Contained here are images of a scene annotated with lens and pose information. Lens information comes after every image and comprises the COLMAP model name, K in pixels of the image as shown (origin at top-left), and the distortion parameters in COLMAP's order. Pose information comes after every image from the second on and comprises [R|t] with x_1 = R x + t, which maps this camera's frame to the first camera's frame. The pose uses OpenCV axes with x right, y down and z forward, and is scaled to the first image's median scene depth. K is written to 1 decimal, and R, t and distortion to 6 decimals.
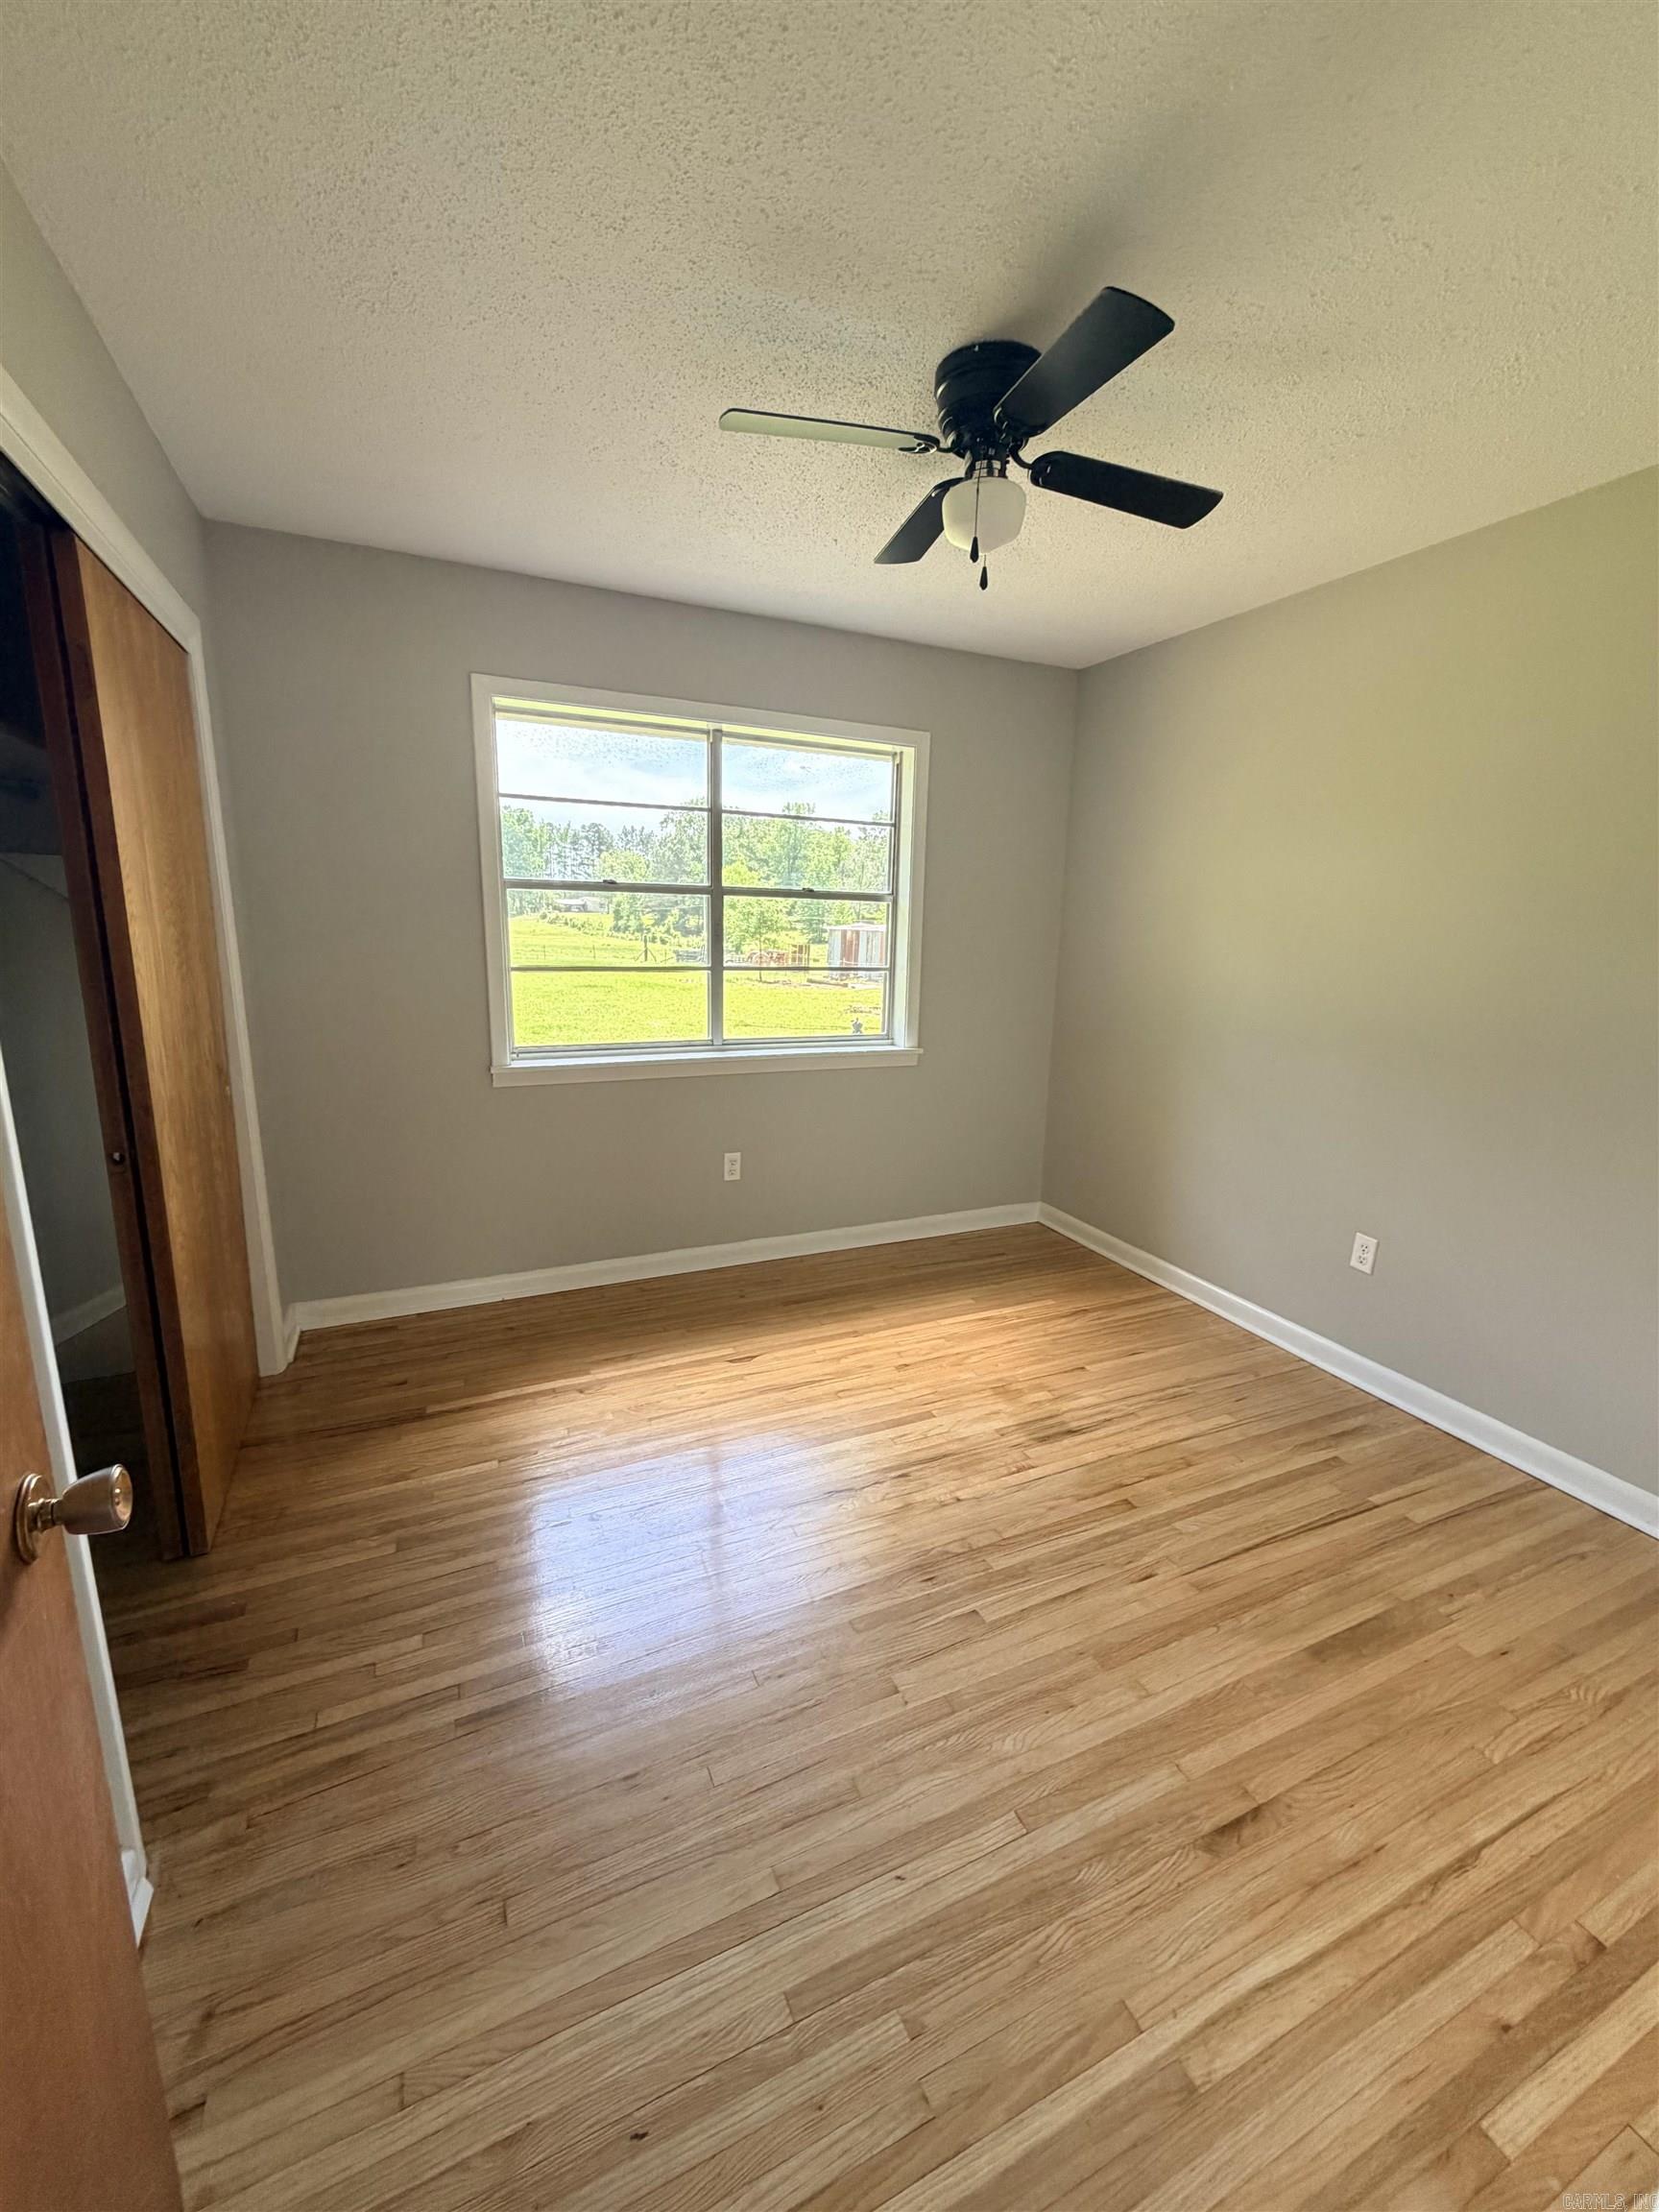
lens RADIAL K [[882.6, 0, 830.4], [0, 882.6, 1099.4], [0, 0, 1]] dist [0.001022, 0.000602]
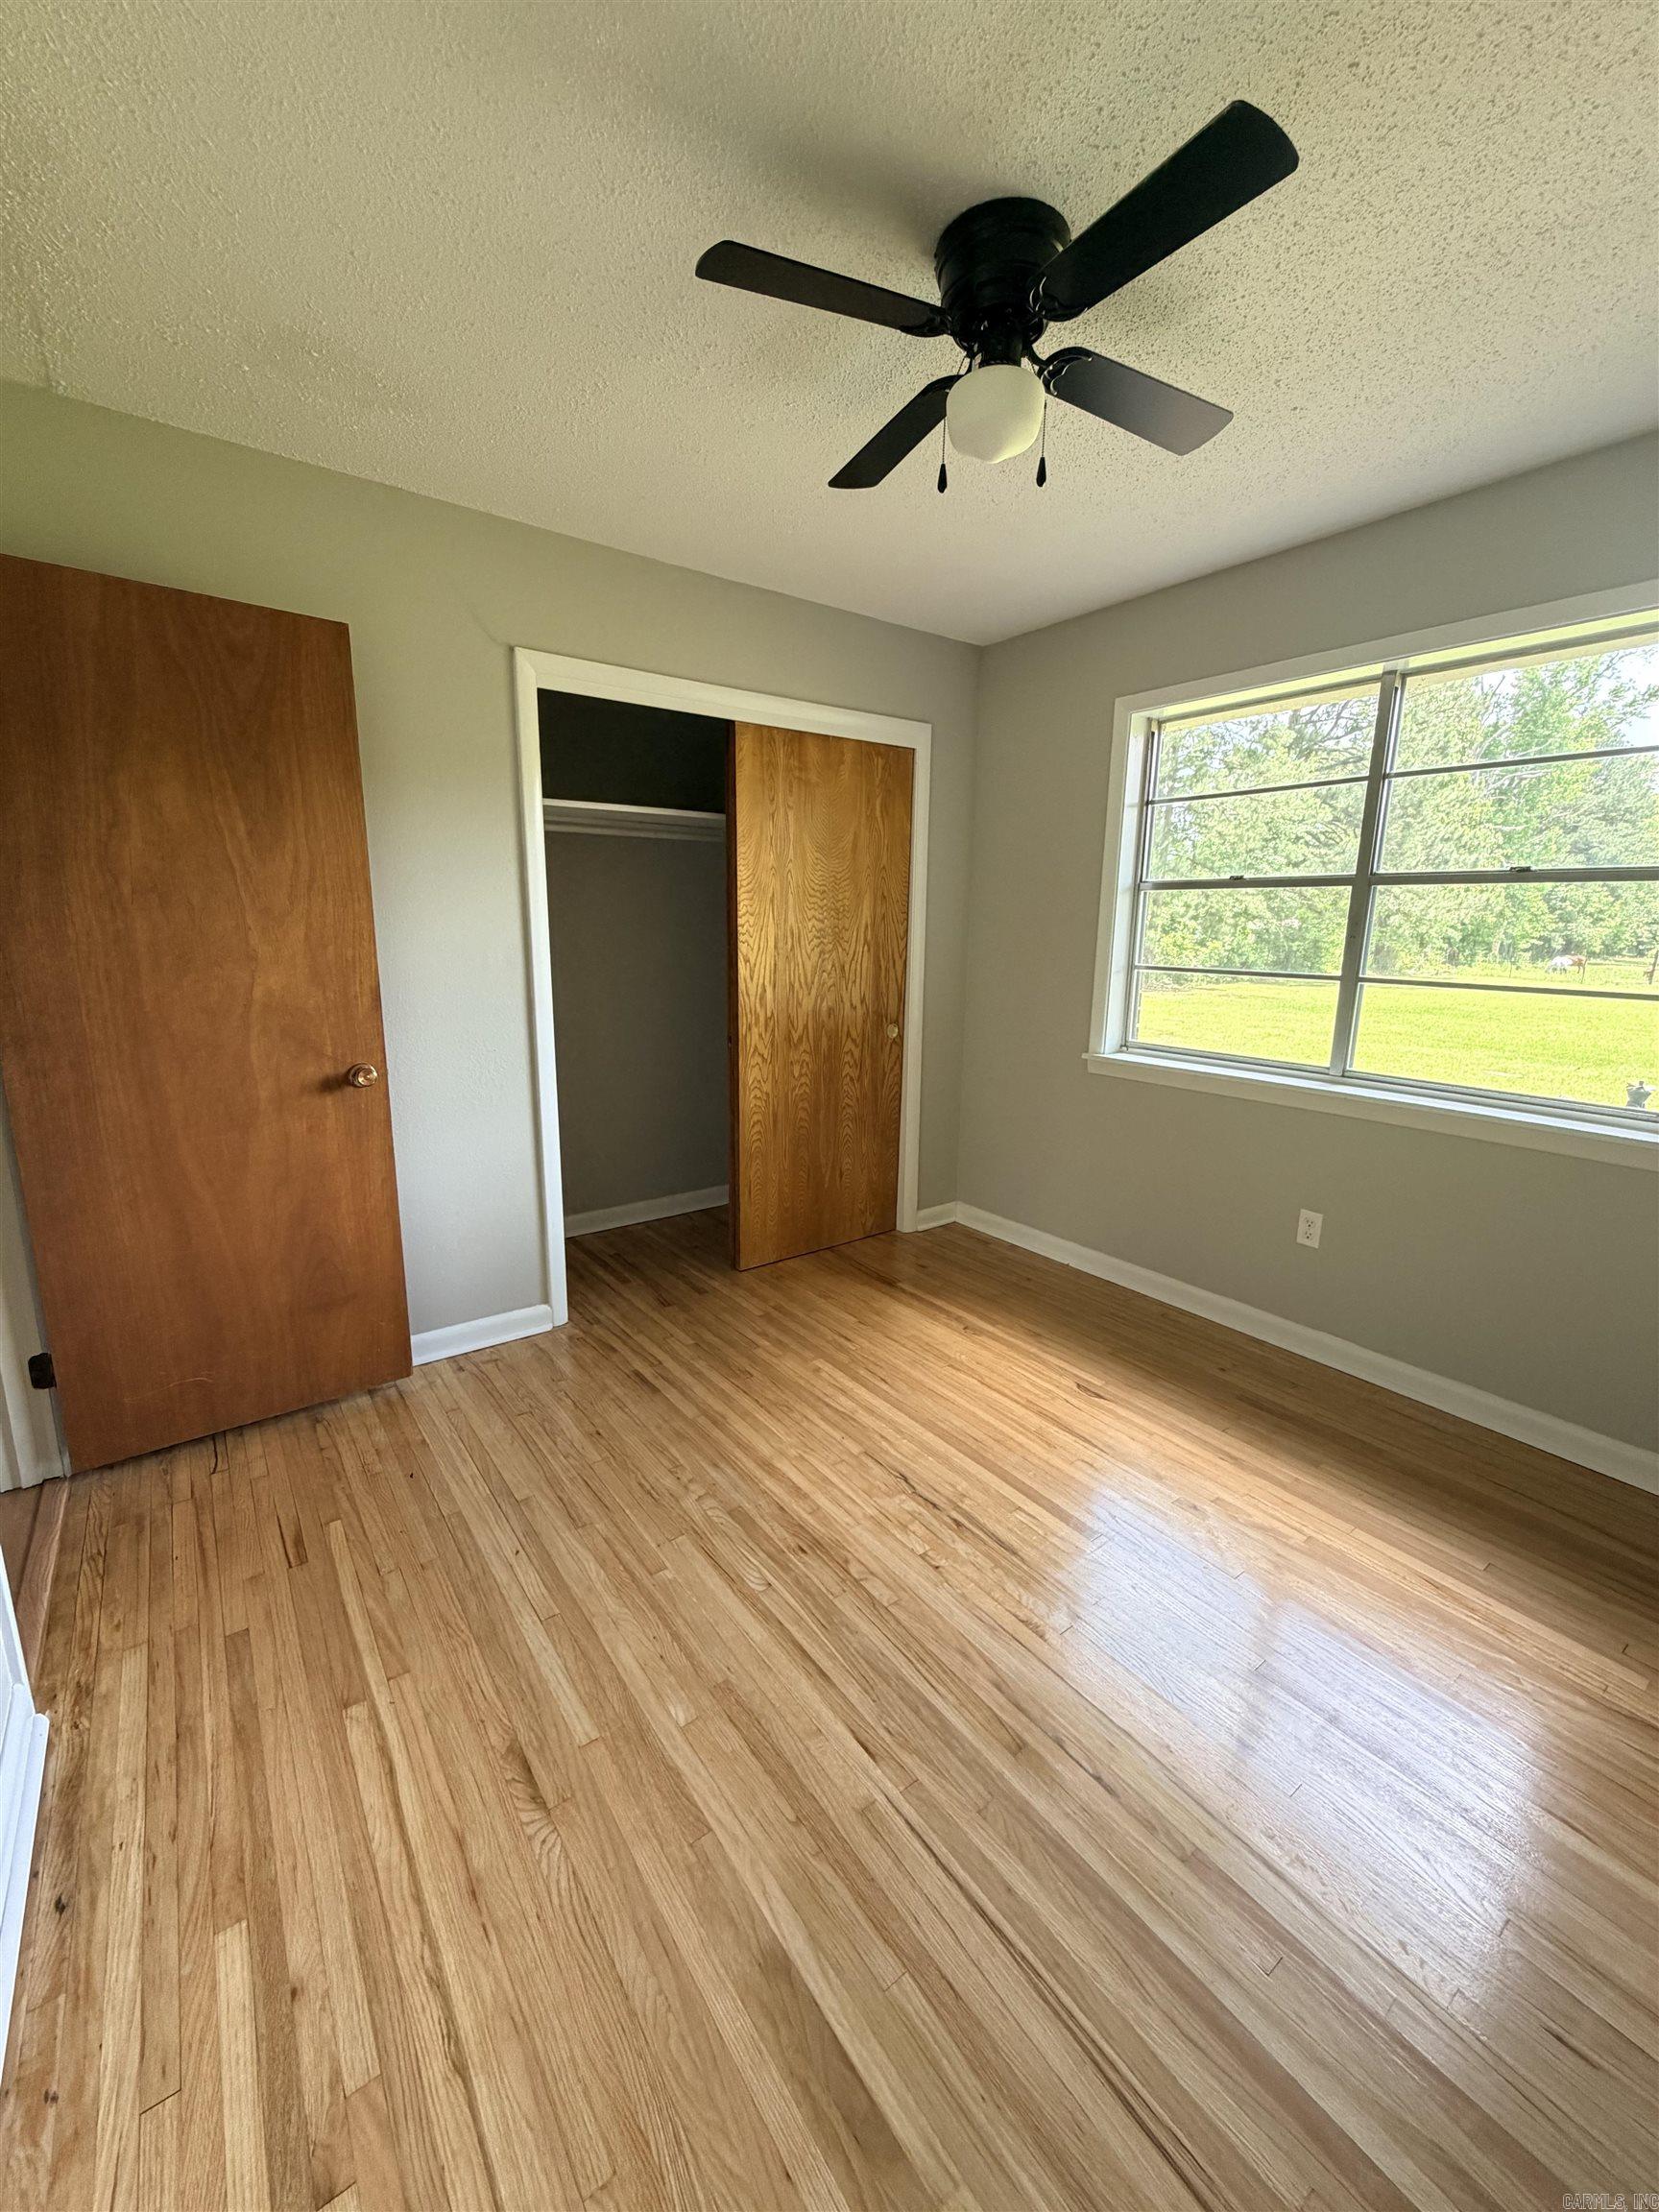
lens RADIAL K [[882.6, 0, 830.4], [0, 882.6, 1099.4], [0, 0, 1]] dist [0.001022, 0.000602]
pose [[0.202138, 0.171805, -0.964170, 0.854721], [-0.205781, 0.969966, 0.129696, -0.079129], [0.957494, 0.172191, 0.231421, 0.605685]]
